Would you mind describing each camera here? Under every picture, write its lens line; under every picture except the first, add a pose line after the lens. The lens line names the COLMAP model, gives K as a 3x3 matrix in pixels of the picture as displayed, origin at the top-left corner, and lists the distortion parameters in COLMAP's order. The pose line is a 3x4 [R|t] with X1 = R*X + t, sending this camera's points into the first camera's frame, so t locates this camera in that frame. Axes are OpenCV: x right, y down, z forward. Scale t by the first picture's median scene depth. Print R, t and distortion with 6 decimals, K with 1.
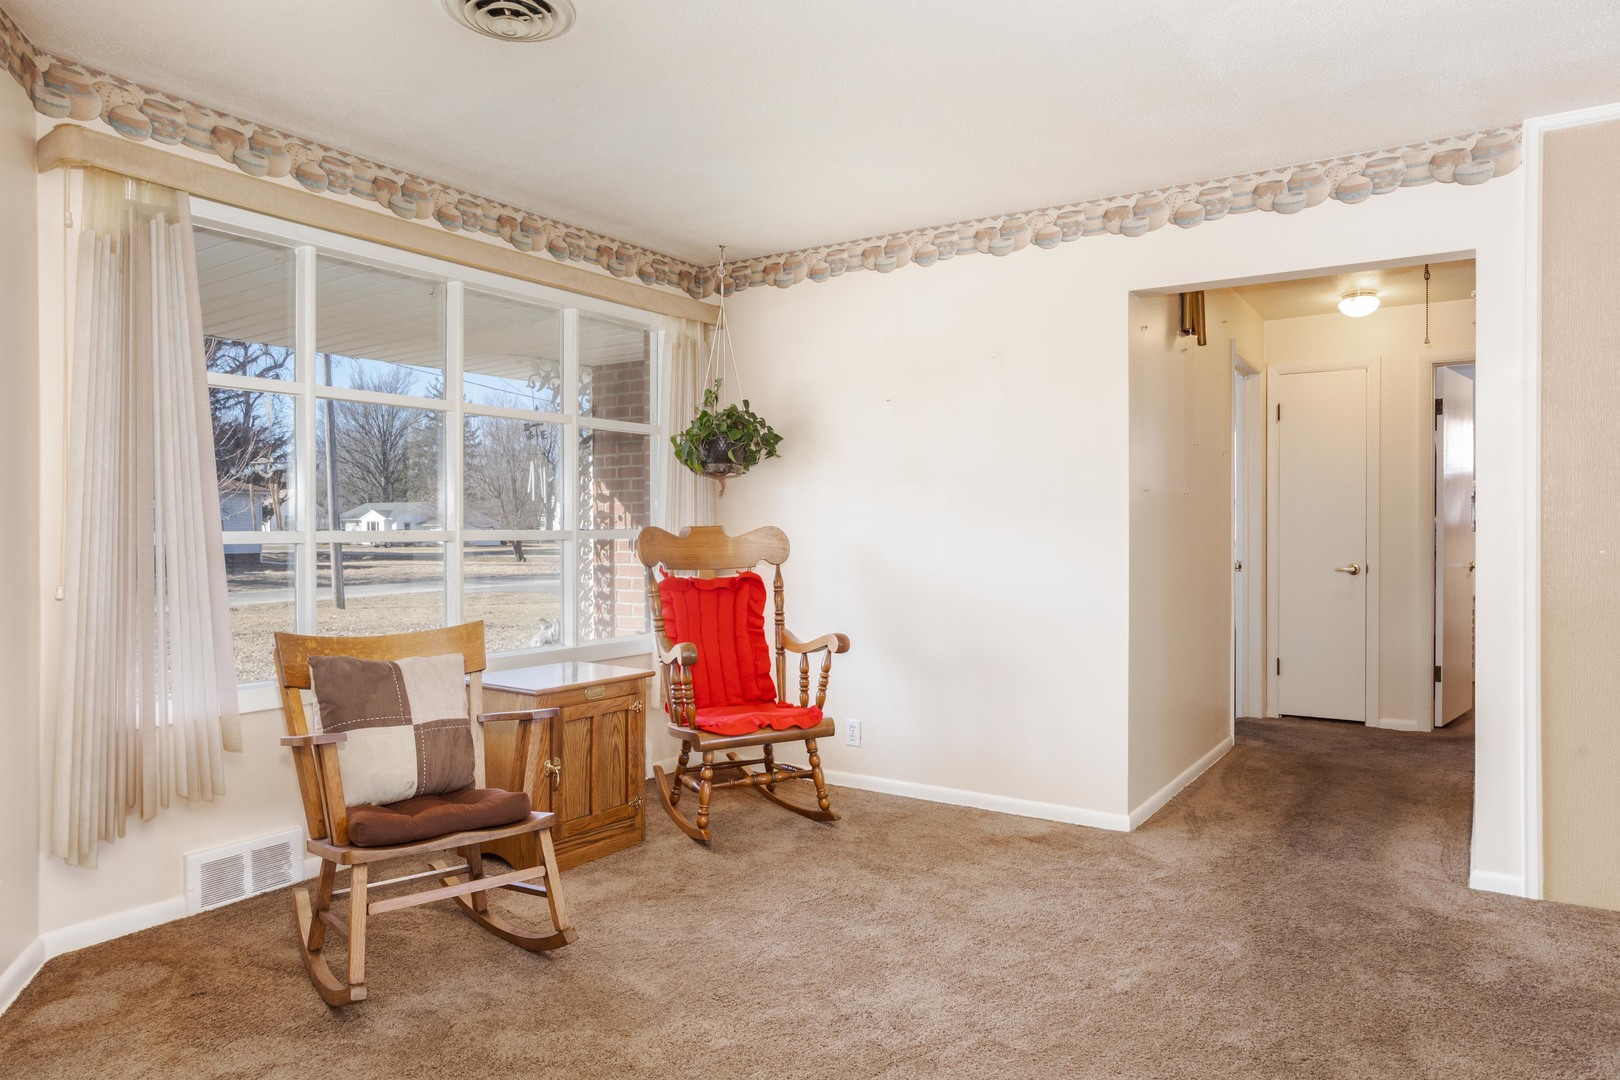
lens RADIAL K [[1009.2, 0, 870.8], [0, 1009.2, 541.1], [0, 0, 1]] dist [-0.027459, 0.027933]
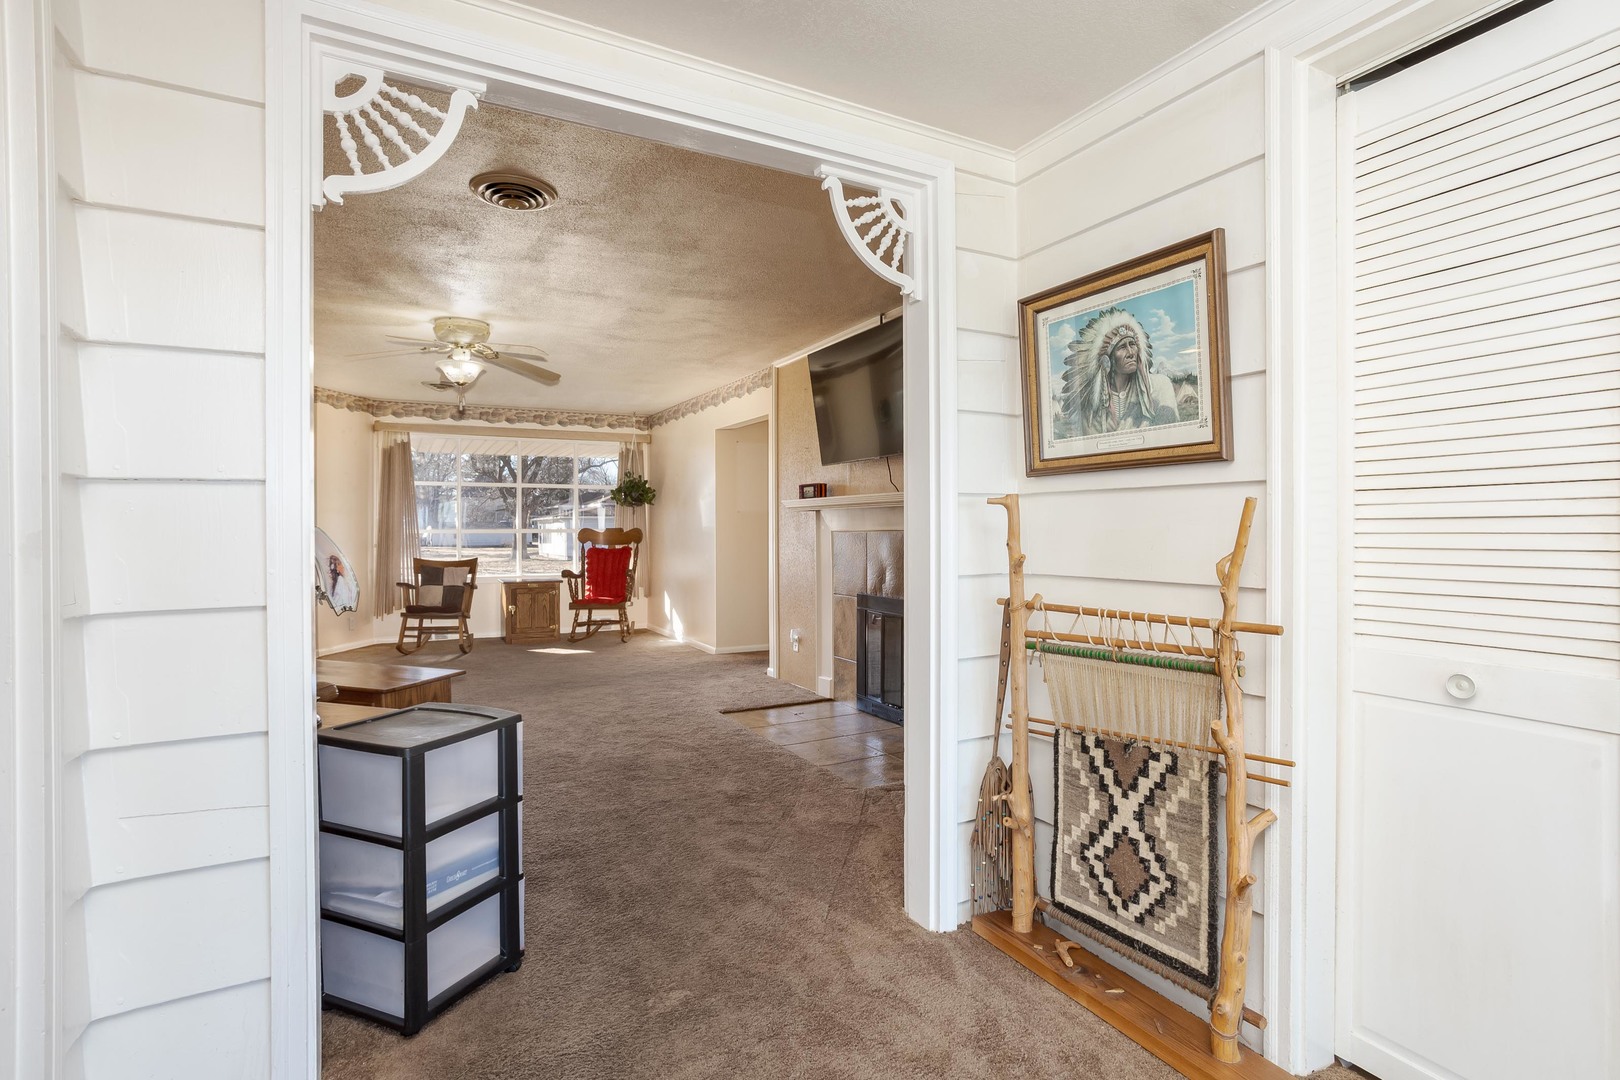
lens RADIAL K [[788.7, 0, 819.1], [0, 788.7, 536.6], [0, 0, 1]] dist [-0.046374, 0.026146]
pose [[0.870263, 0.011927, -0.492443, 1.746992], [-0.011620, 0.999926, 0.003683, -0.009292], [0.492450, 0.002517, 0.870337, -0.612108]]
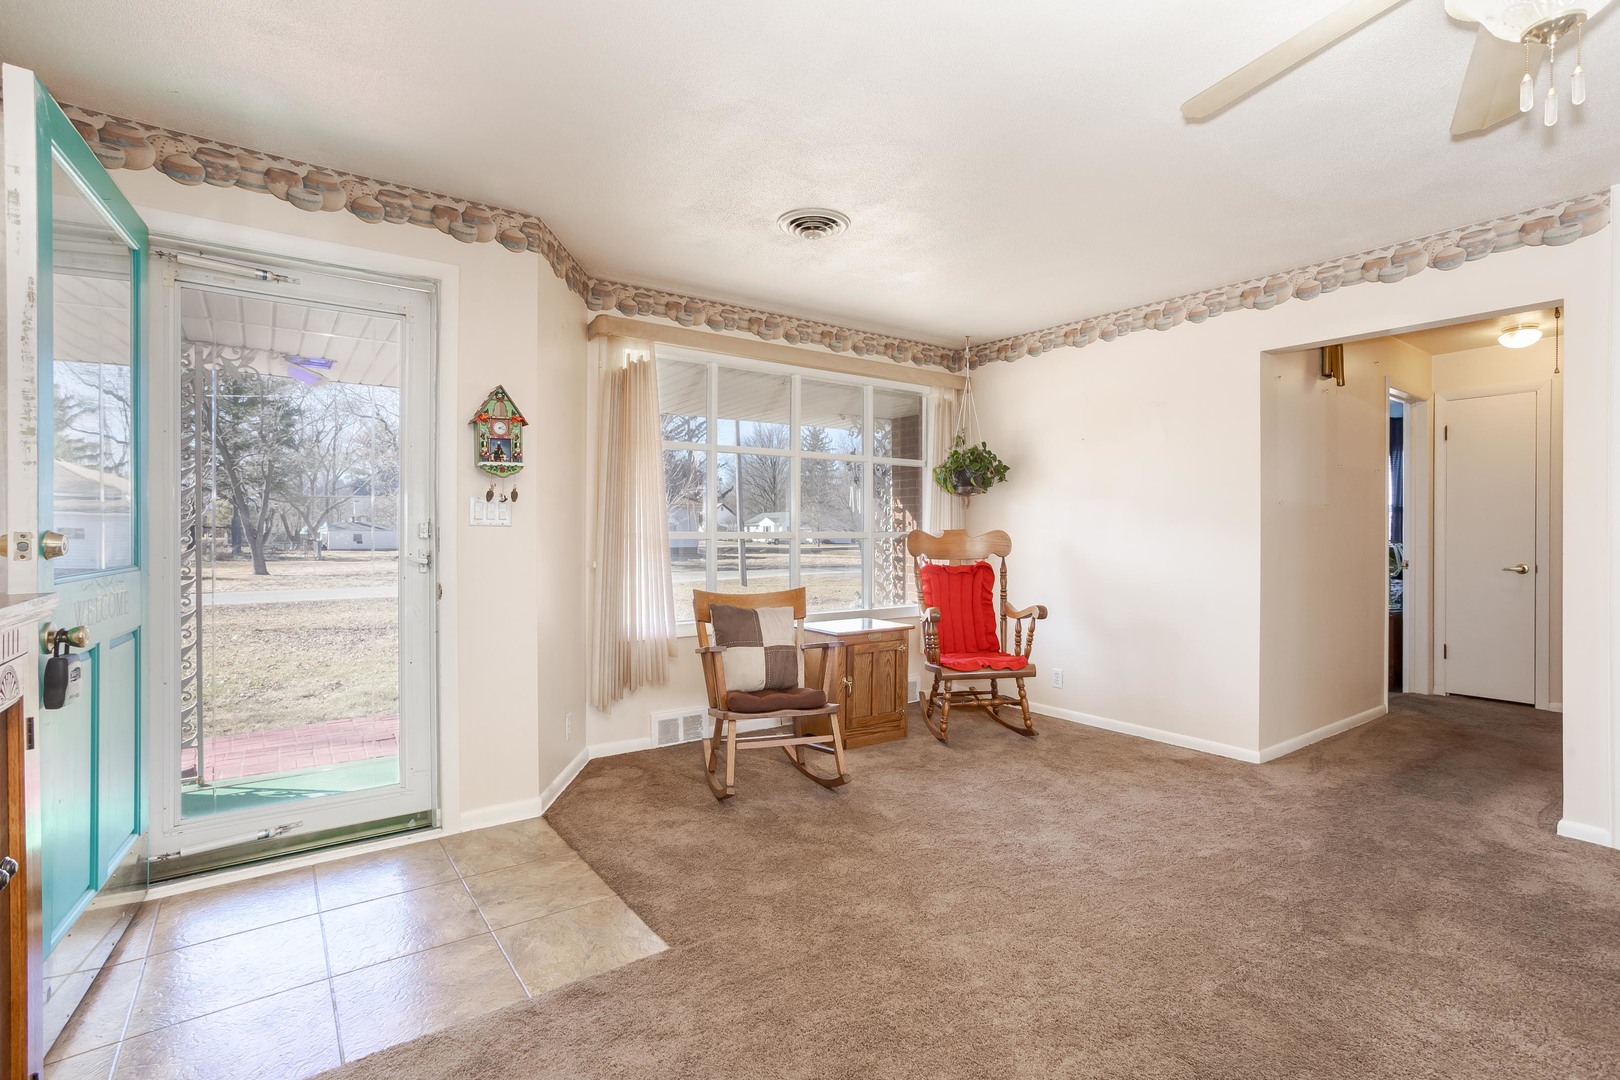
lens RADIAL K [[788.7, 0, 813.8], [0, 788.7, 545.9], [0, 0, 1]] dist [-0.046374, 0.026146]
pose [[0.920889, 0.009779, -0.389702, 0.121309], [-0.007535, 0.999945, 0.007286, 0.002258], [0.389752, -0.003773, 0.920912, -0.167064]]
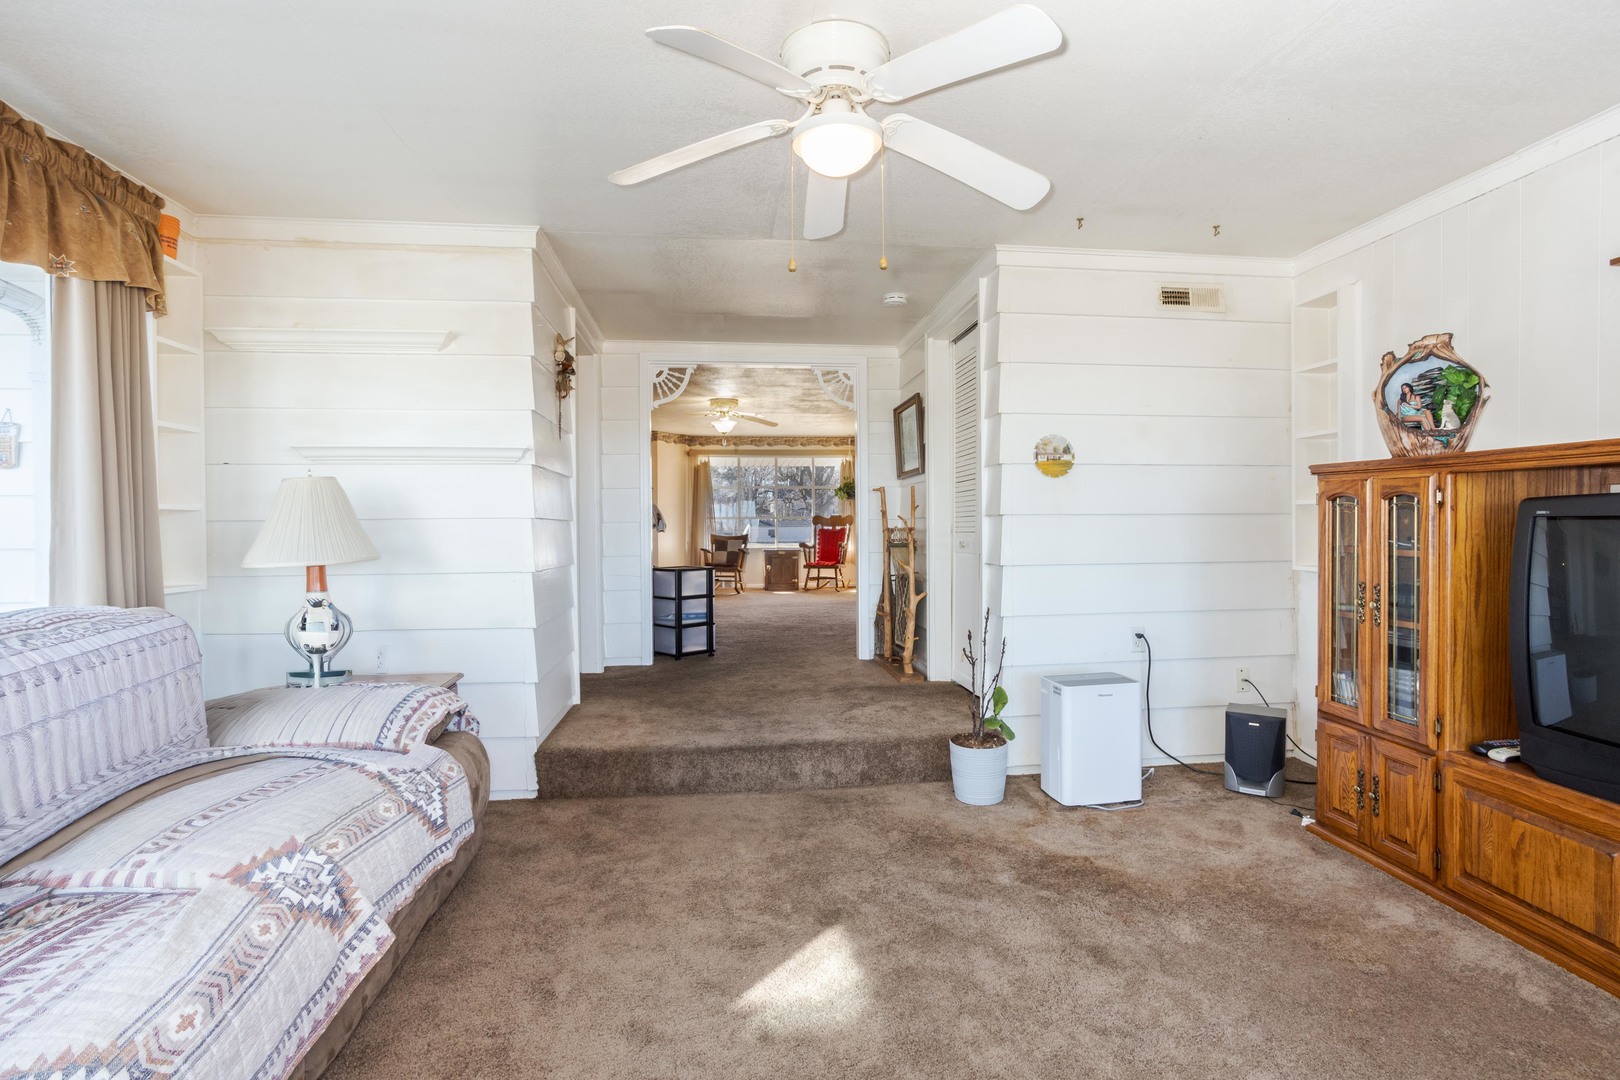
lens RADIAL K [[788.7, 0, 817.8], [0, 788.7, 538.0], [0, 0, 1]] dist [-0.046374, 0.026146]
pose [[0.625074, 0.012842, -0.780460, 2.851208], [-0.006198, 0.999915, 0.011489, 0.050024], [0.780541, -0.002344, 0.625100, -1.160395]]
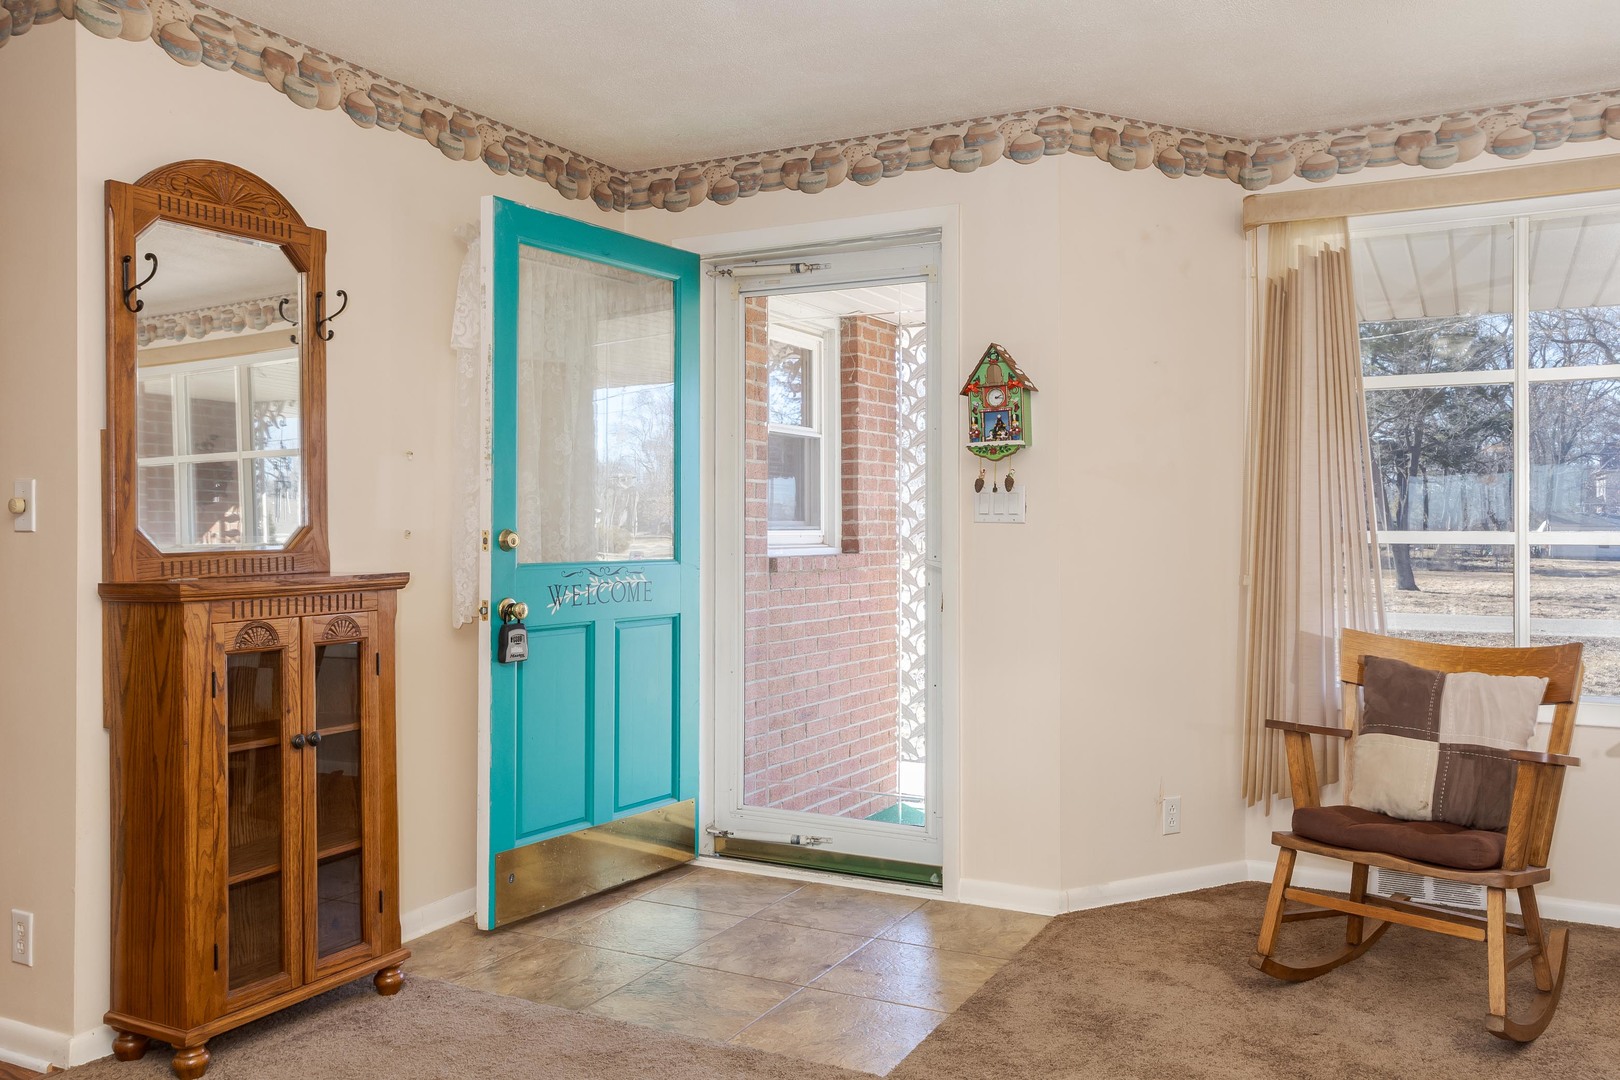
lens RADIAL K [[1245.5, 0, 799.6], [0, 1245.5, 532.1], [0, 0, 1]] dist [-0.001397, 0.005162]
pose [[0.060058, 0.006660, -0.998173, 0.571557], [-0.013699, 0.999889, 0.005848, -0.007580], [0.998101, 0.013322, 0.060143, 0.304150]]
